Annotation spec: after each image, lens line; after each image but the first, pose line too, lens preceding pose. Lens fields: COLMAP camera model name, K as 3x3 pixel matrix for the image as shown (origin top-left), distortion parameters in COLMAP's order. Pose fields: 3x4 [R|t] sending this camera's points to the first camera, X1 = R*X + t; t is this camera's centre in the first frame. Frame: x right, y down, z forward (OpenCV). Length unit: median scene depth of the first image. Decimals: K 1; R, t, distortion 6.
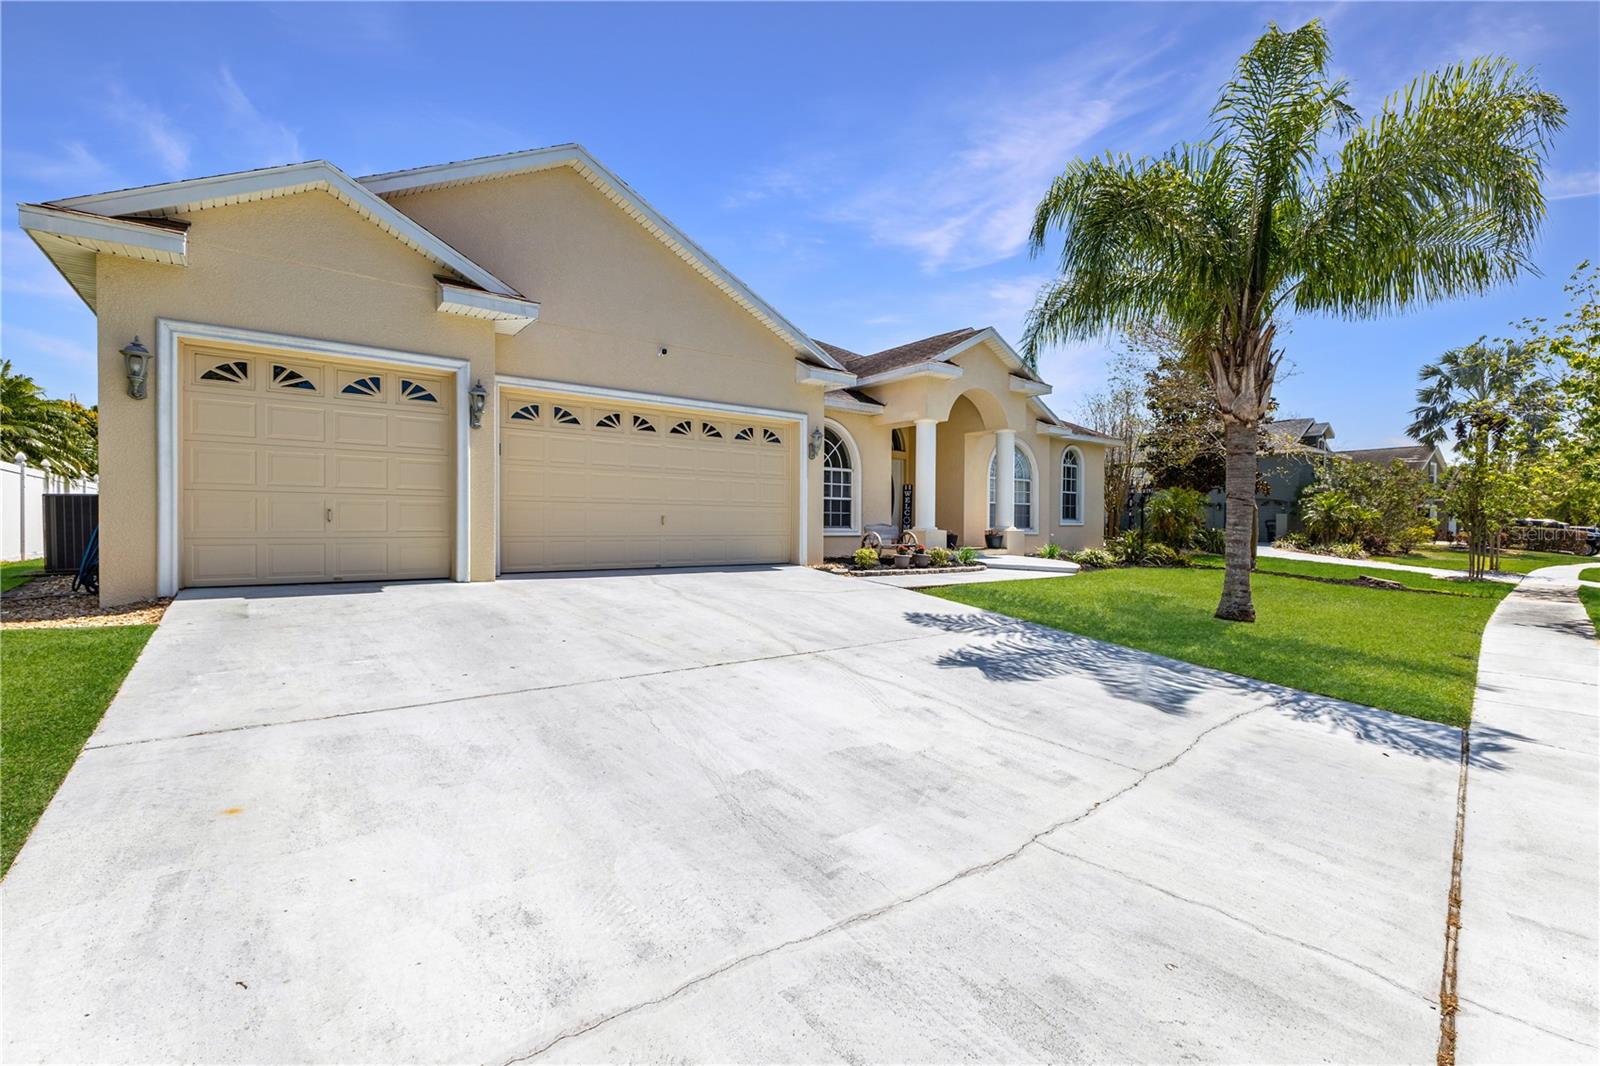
lens RADIAL K [[690.0, 0, 795.9], [0, 690.0, 533.0], [0, 0, 1]] dist [0.005179, -0.000210]
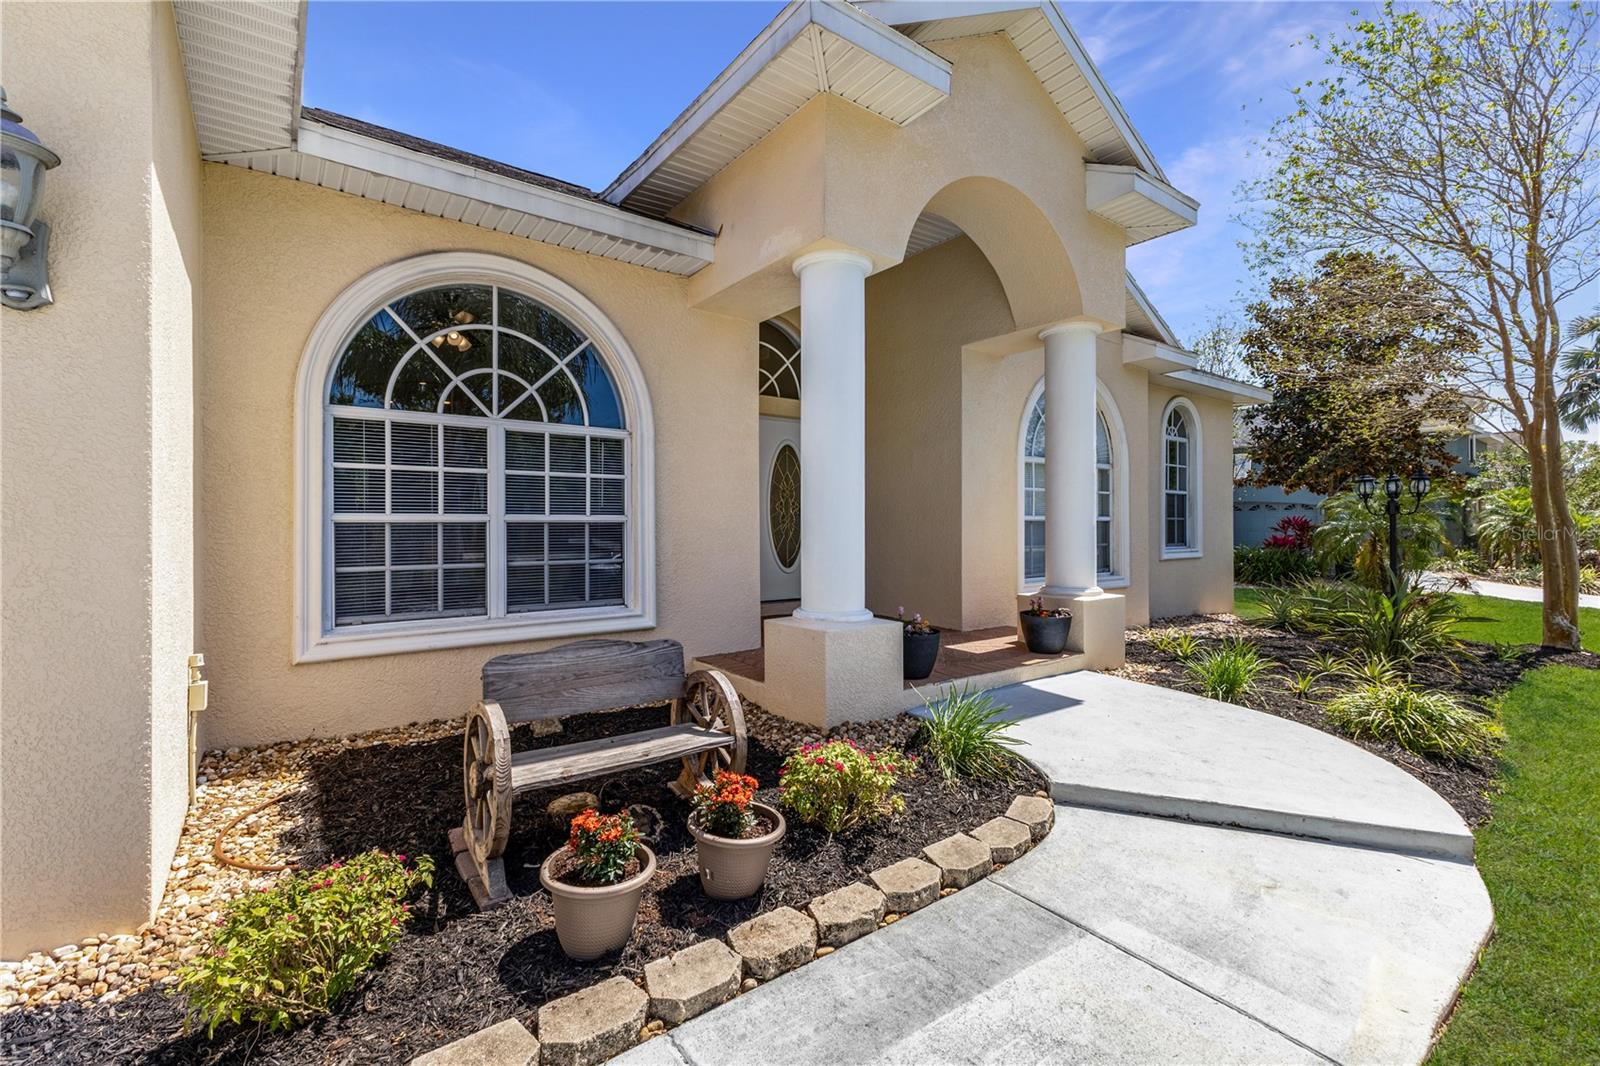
lens RADIAL K [[690.0, 0, 802.8], [0, 690.0, 528.2], [0, 0, 1]] dist [0.005179, -0.000210]
pose [[0.999936, -0.011249, 0.001297, 0.165221], [0.011263, 0.999869, -0.011602, -0.039263], [-0.001166, 0.011616, 0.999932, 0.658818]]
